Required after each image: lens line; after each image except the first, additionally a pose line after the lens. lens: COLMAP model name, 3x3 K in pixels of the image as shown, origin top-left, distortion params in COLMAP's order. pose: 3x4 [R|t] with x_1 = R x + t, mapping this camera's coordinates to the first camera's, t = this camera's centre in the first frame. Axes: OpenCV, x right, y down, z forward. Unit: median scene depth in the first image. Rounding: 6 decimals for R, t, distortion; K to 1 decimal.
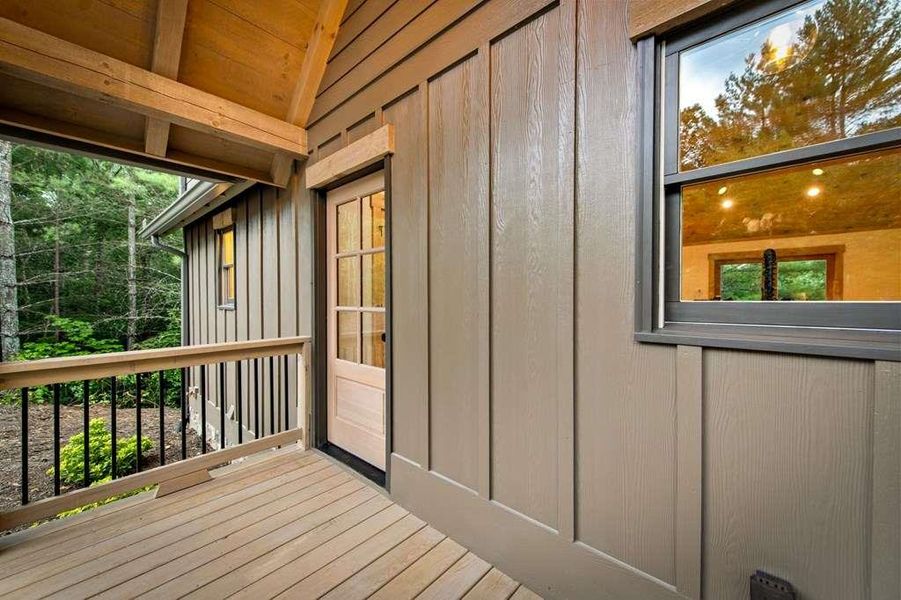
lens RADIAL K [[350.9, 0, 452.9], [0, 350.9, 303.0], [0, 0, 1]] dist [0.002702, -0.000088]
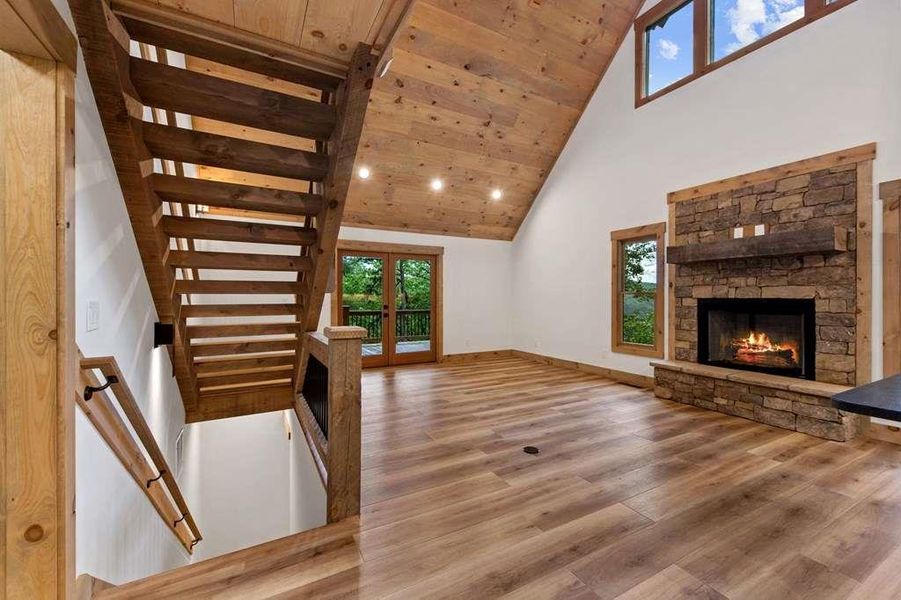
lens RADIAL K [[368.9, 0, 454.1], [0, 368.9, 297.8], [0, 0, 1]] dist [0.011055, -0.000333]
pose [[0.320076, -0.000221, 0.947392, 0.100544], [0.015137, 0.999874, -0.004880, -0.012004], [-0.947271, 0.015903, 0.320039, 0.561113]]
